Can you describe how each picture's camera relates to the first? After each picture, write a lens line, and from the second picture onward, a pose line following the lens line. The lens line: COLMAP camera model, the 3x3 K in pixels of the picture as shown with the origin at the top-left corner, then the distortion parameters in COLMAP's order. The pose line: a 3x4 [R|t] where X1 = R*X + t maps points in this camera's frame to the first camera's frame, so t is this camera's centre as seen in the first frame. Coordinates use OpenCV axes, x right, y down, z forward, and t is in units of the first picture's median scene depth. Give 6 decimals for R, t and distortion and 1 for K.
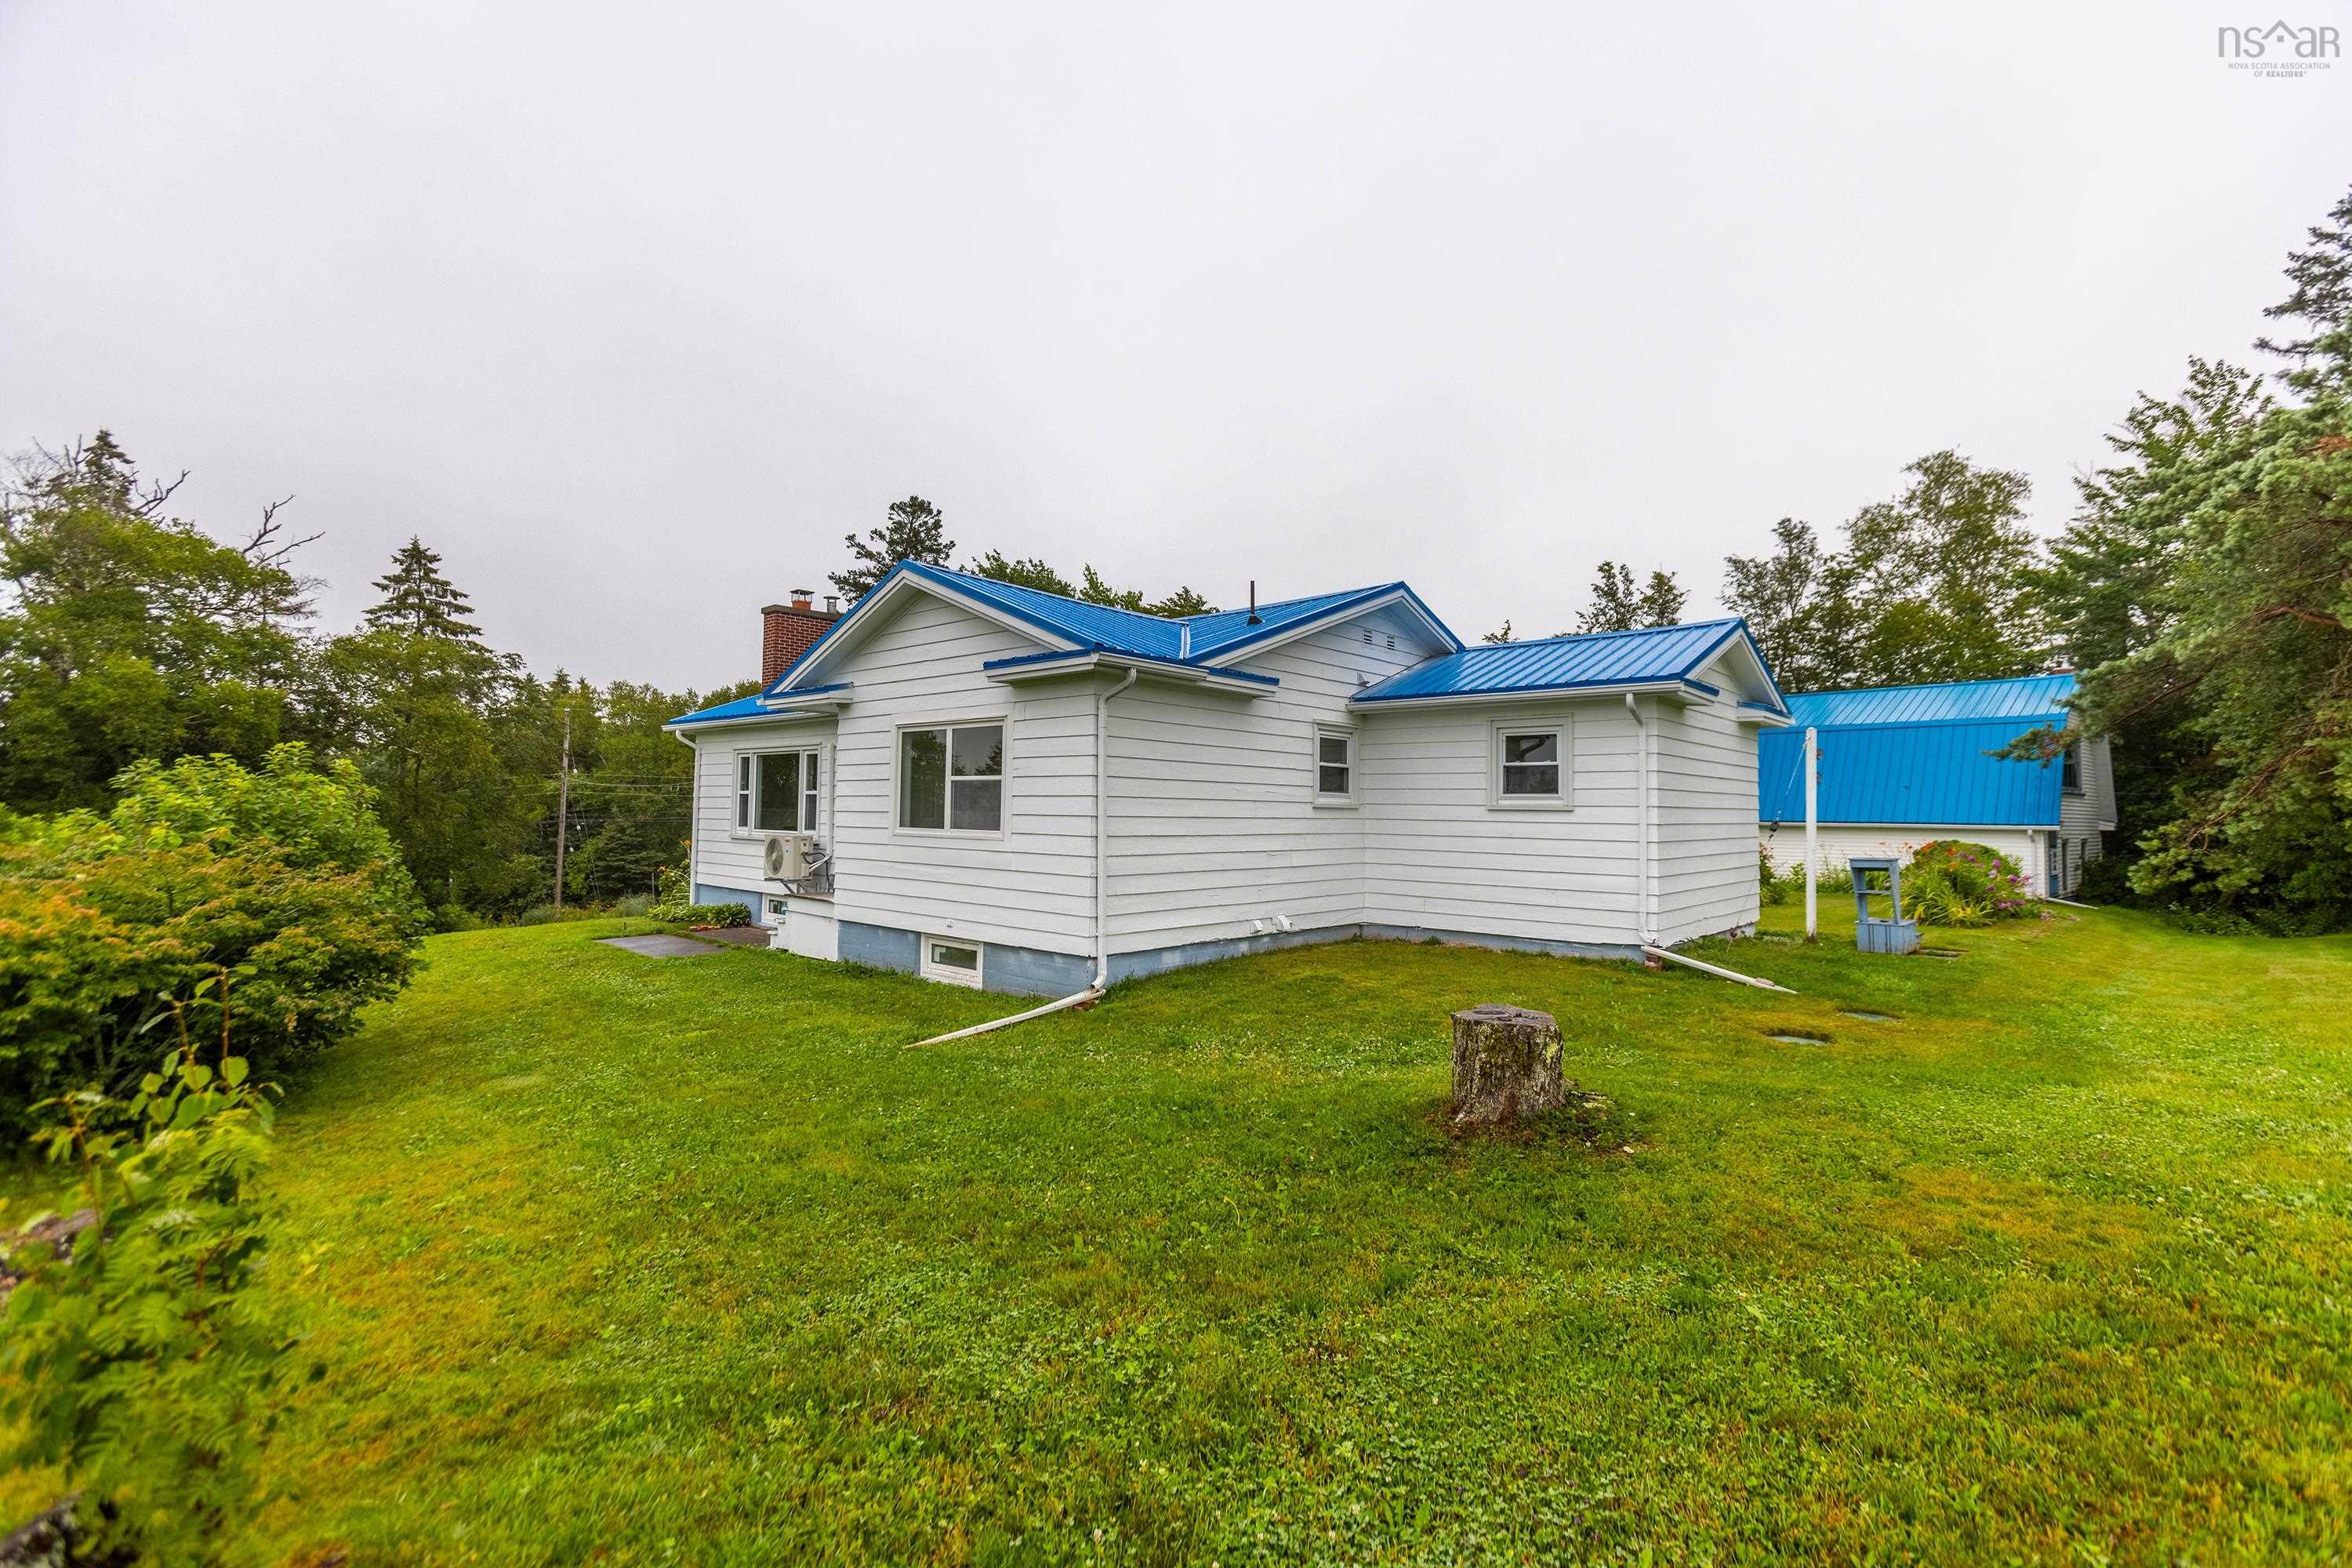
lens RADIAL K [[1030.7, 0, 1171.6], [0, 1030.7, 777.3], [0, 0, 1]] dist [-0.002801, -0.000130]
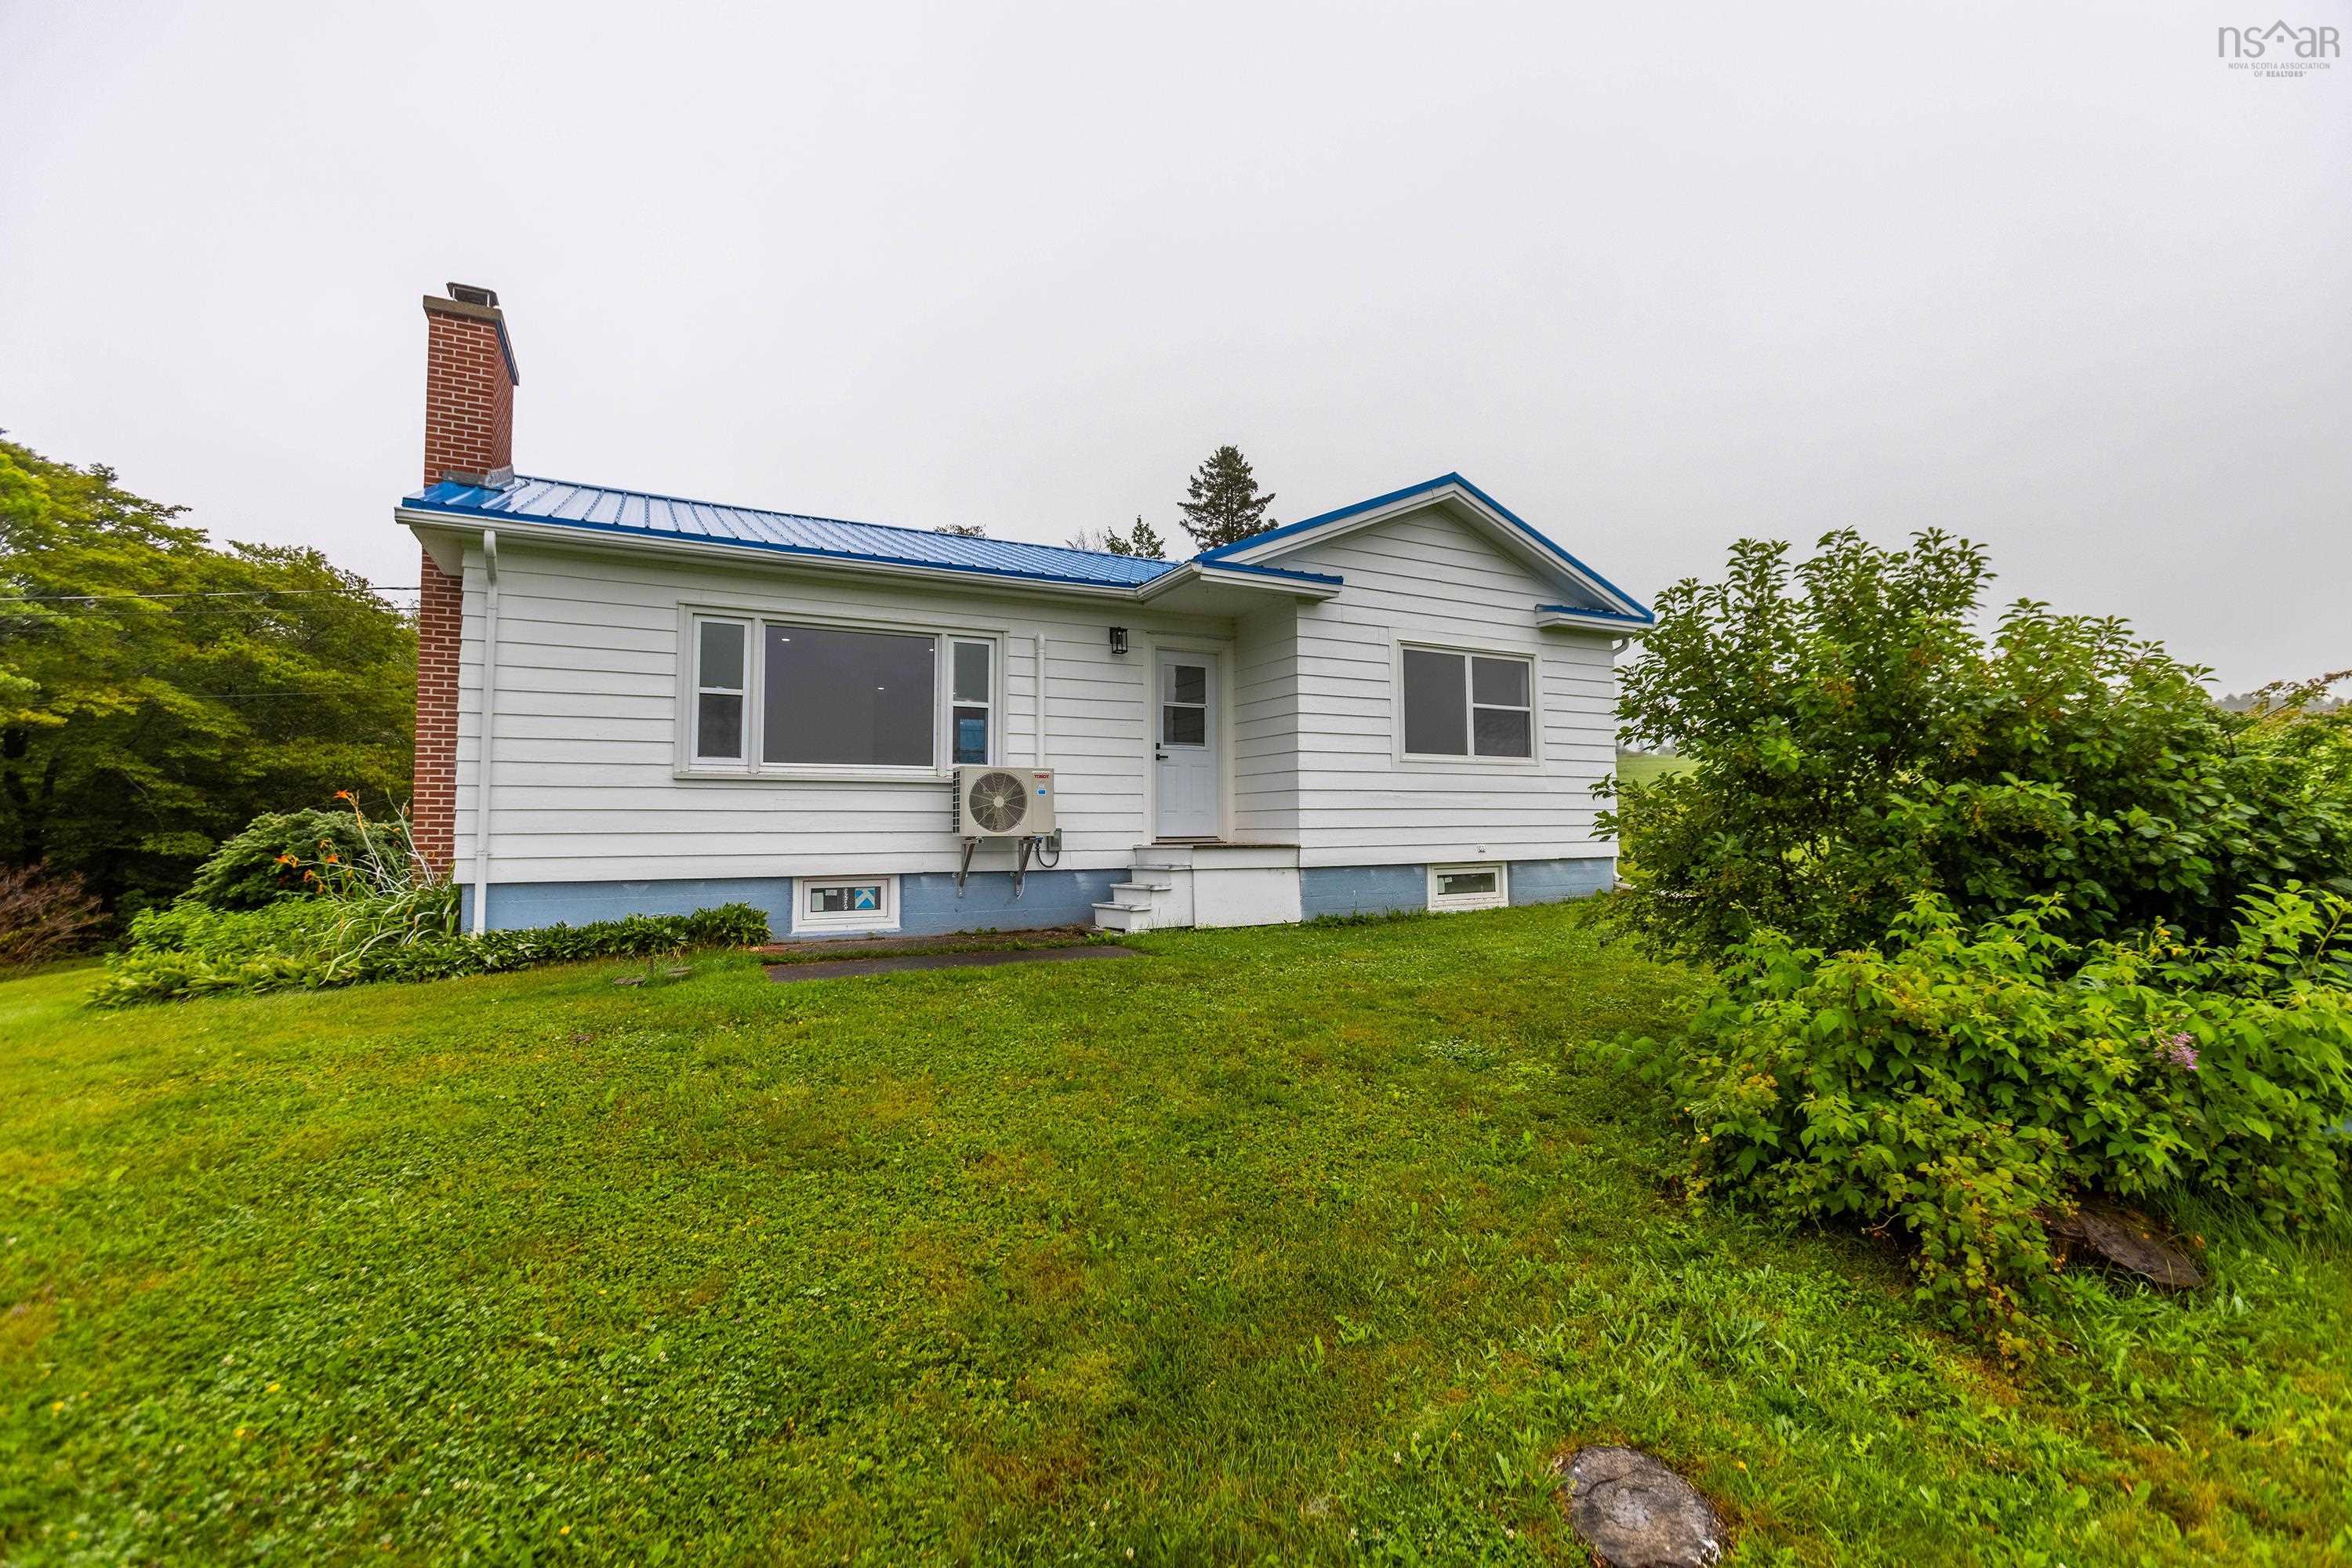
lens RADIAL K [[1030.7, 0, 1174.5], [0, 1030.7, 793.5], [0, 0, 1]] dist [-0.002801, -0.000130]
pose [[0.335420, 0.013663, 0.941969, -1.210455], [-0.018860, 0.999792, -0.007786, 0.096981], [-0.941880, -0.015154, 0.335608, 0.901503]]
